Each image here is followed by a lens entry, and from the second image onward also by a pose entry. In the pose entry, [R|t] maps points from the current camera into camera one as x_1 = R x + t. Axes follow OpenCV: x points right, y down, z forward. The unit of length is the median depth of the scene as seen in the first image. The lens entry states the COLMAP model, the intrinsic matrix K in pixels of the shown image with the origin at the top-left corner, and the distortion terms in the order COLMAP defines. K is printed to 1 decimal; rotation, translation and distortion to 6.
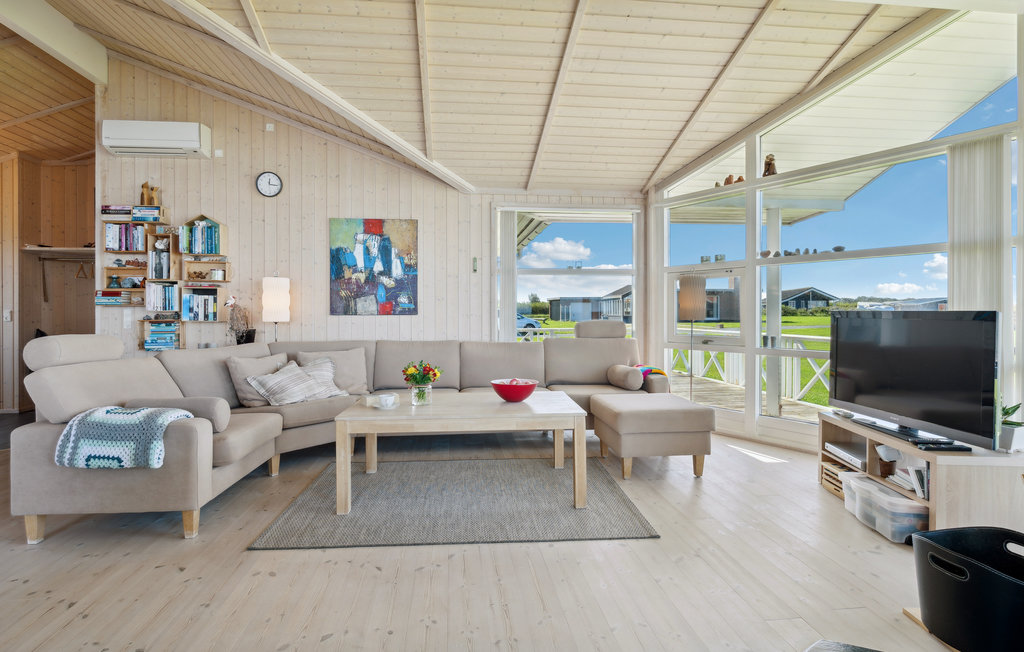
lens RADIAL K [[482.6, 0, 510.9], [0, 482.6, 319.6], [0, 0, 1]] dist [-0.002886, 0.000073]
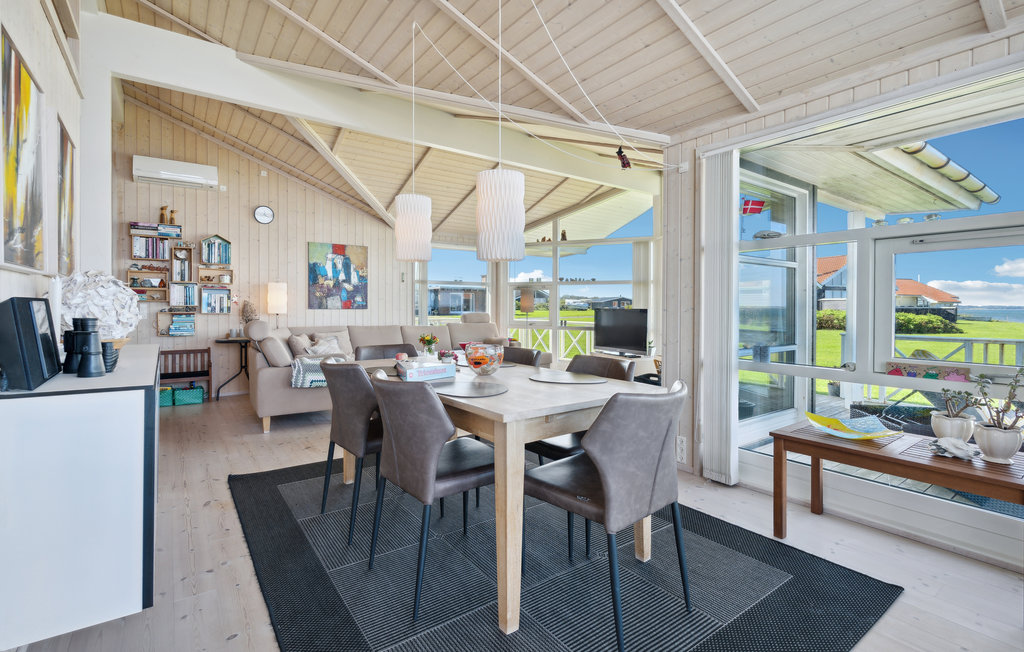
lens RADIAL K [[467.6, 0, 514.0], [0, 467.6, 312.3], [0, 0, 1]] dist [0.000555, -0.000004]
pose [[0.869221, 0.000509, 0.494423, -0.564135], [0.000591, 0.999998, -0.002068, 0.003862], [-0.494423, 0.002090, 0.869219, -0.549892]]
